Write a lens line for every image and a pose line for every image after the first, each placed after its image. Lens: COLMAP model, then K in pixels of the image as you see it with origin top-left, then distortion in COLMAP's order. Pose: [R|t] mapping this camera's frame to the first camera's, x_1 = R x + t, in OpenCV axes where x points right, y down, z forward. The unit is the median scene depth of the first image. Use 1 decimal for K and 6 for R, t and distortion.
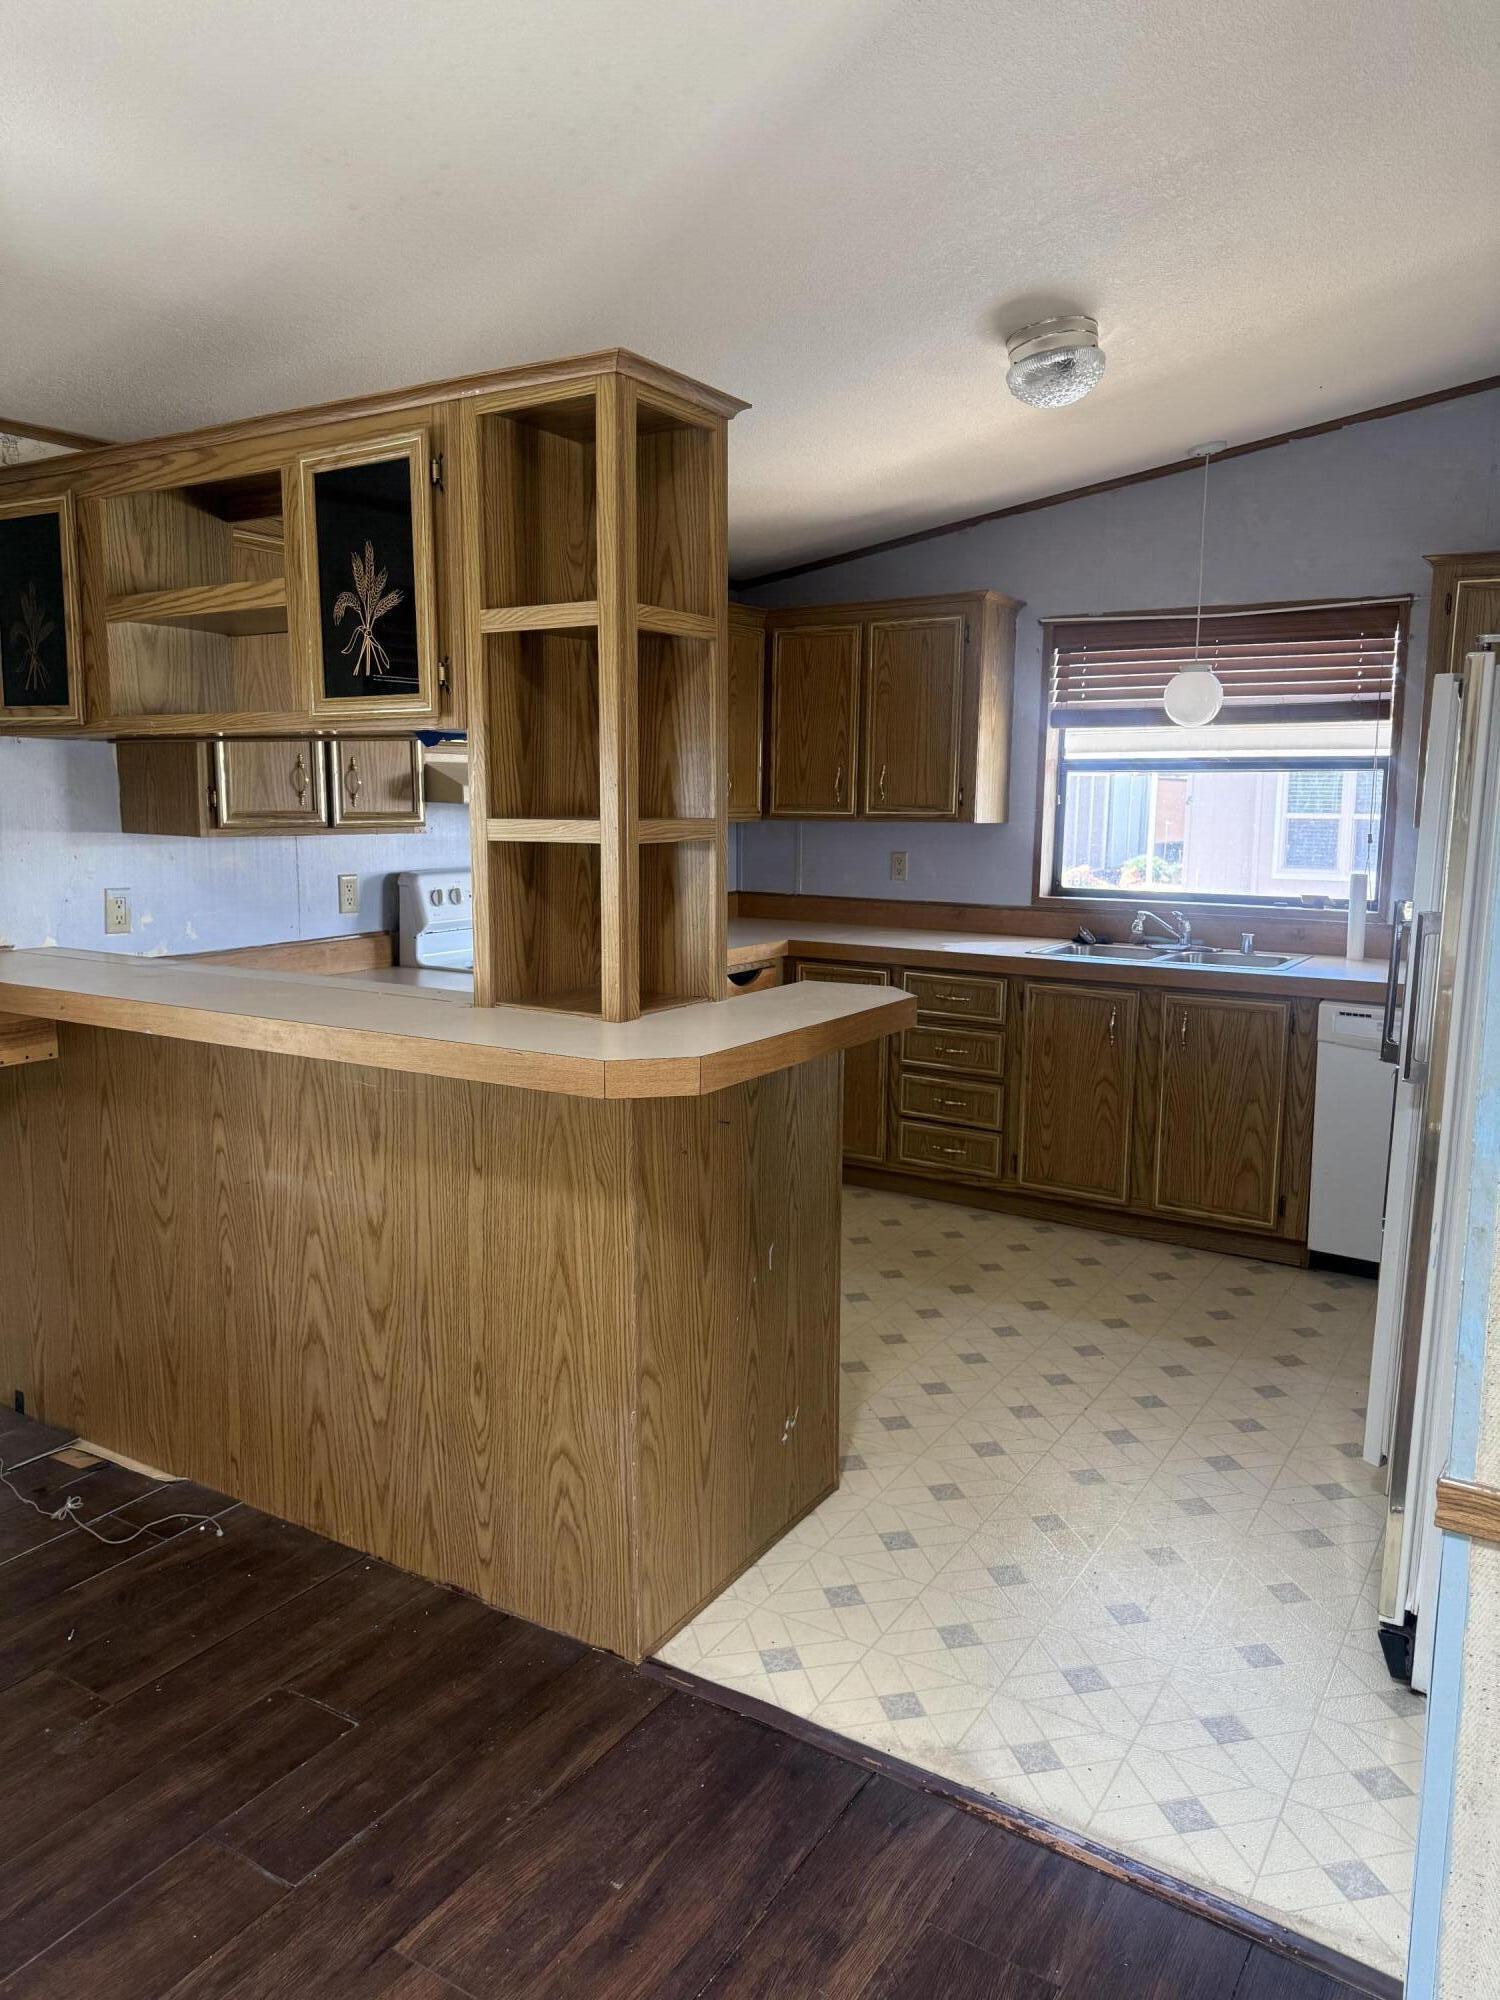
lens RADIAL K [[1415.4, 0, 749.0], [0, 1415.4, 988.9], [0, 0, 1]] dist [0.051688, -0.032118]
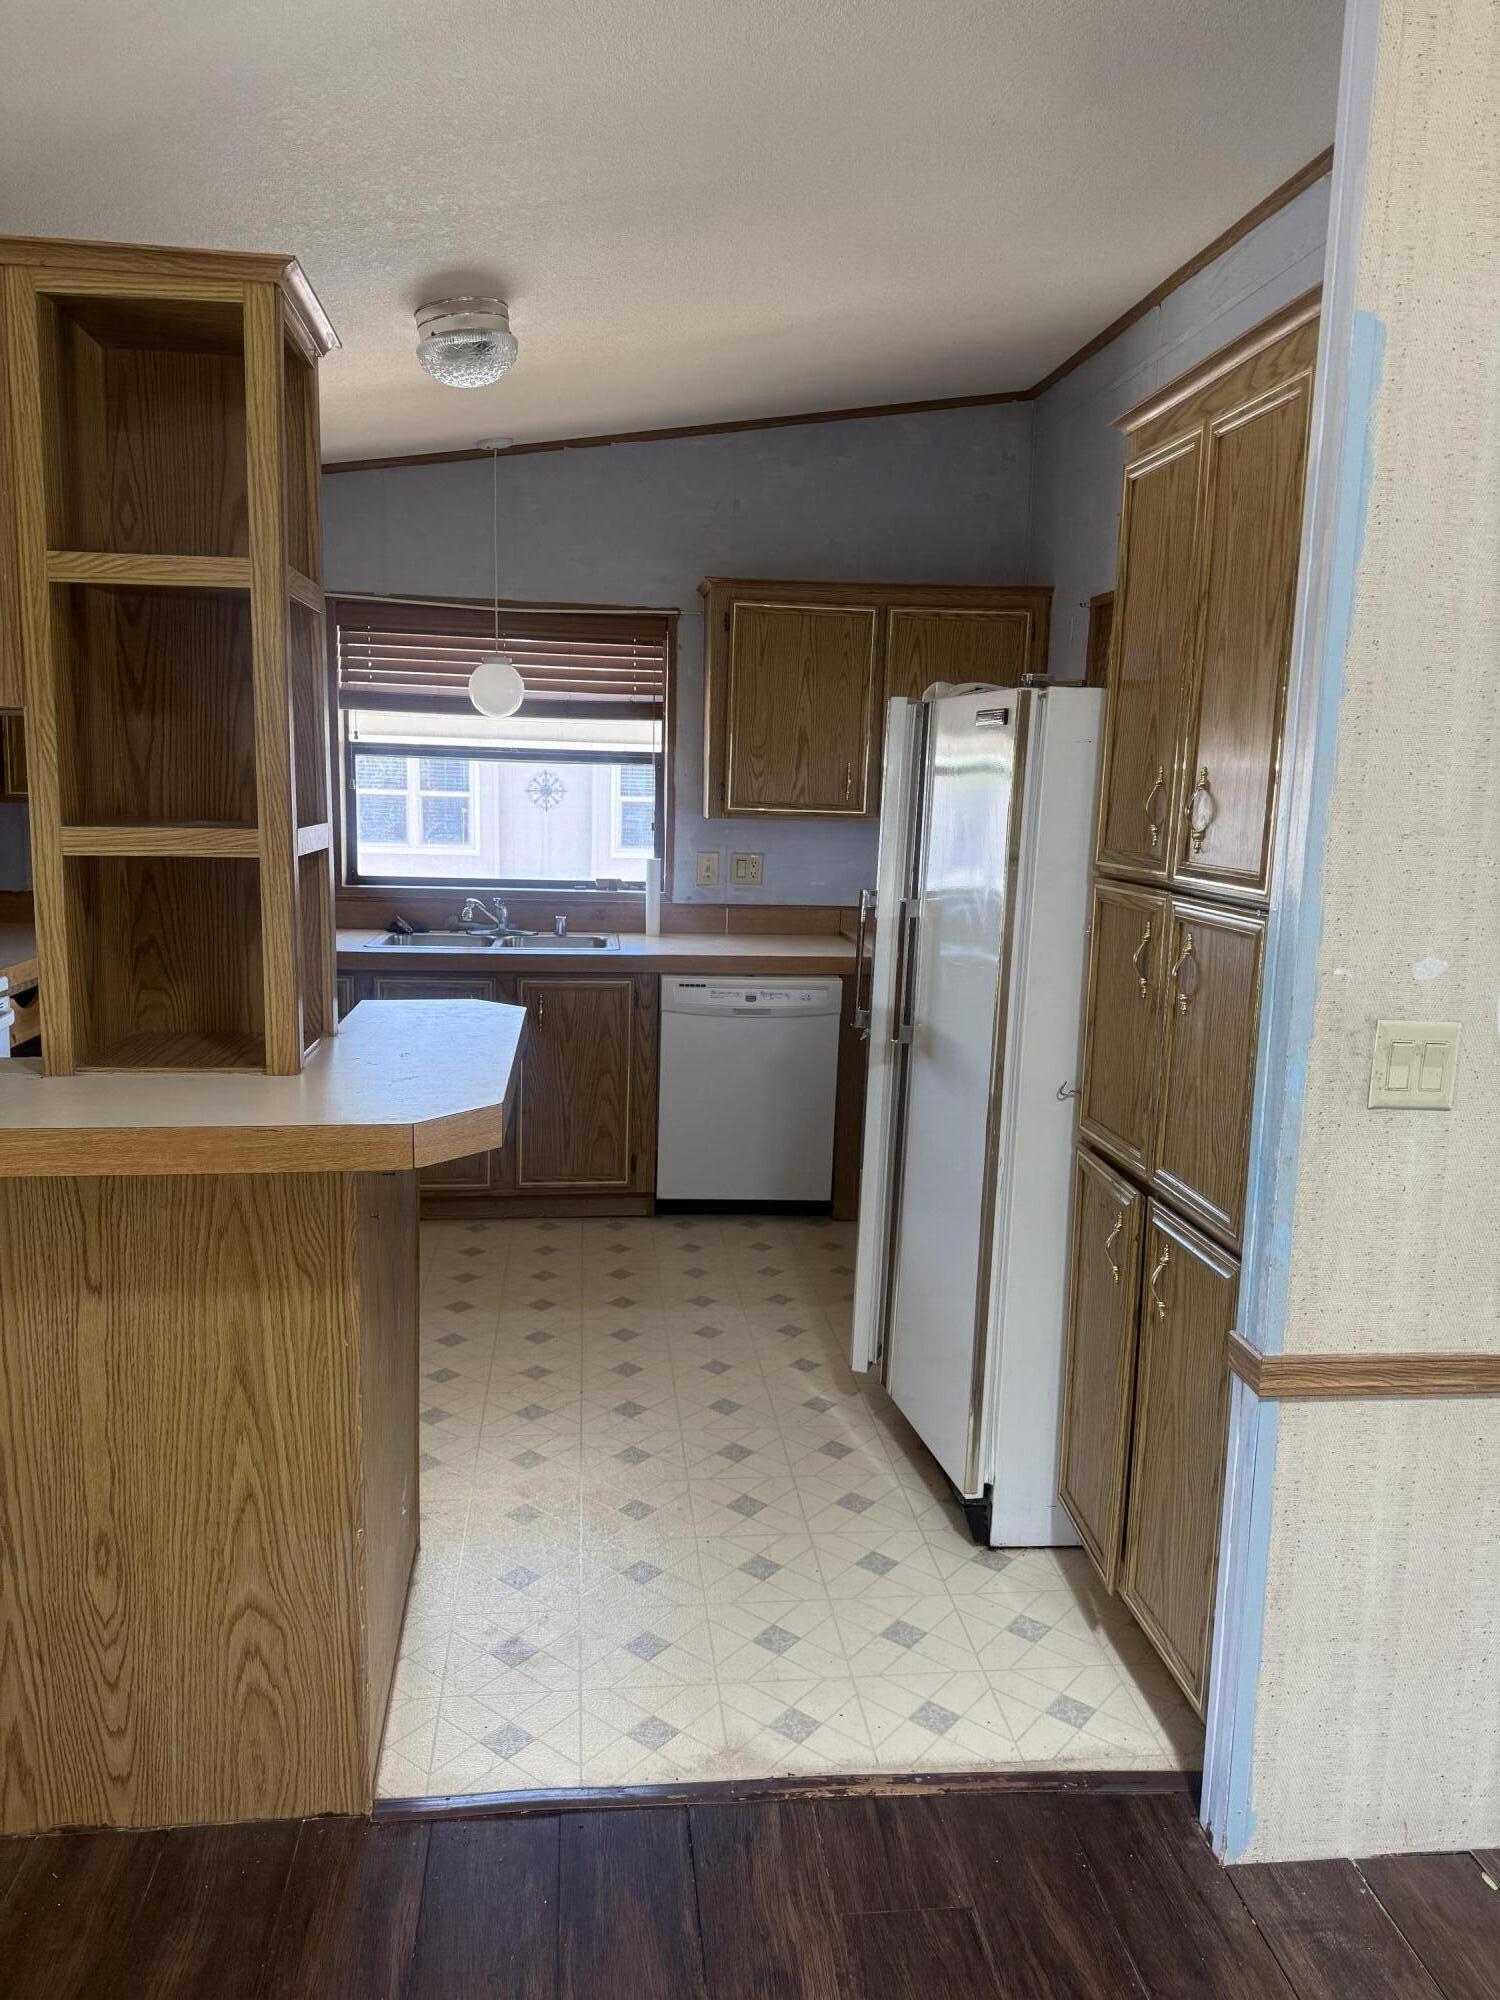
lens RADIAL K [[1398.6, 0, 738.6], [0, 1398.6, 1000.8], [0, 0, 1]] dist [0.047446, -0.046126]
pose [[0.785454, -0.084992, 0.613057, -0.350331], [0.065281, 0.996378, 0.054496, -0.043962], [-0.615468, -0.002783, 0.788157, 0.174368]]
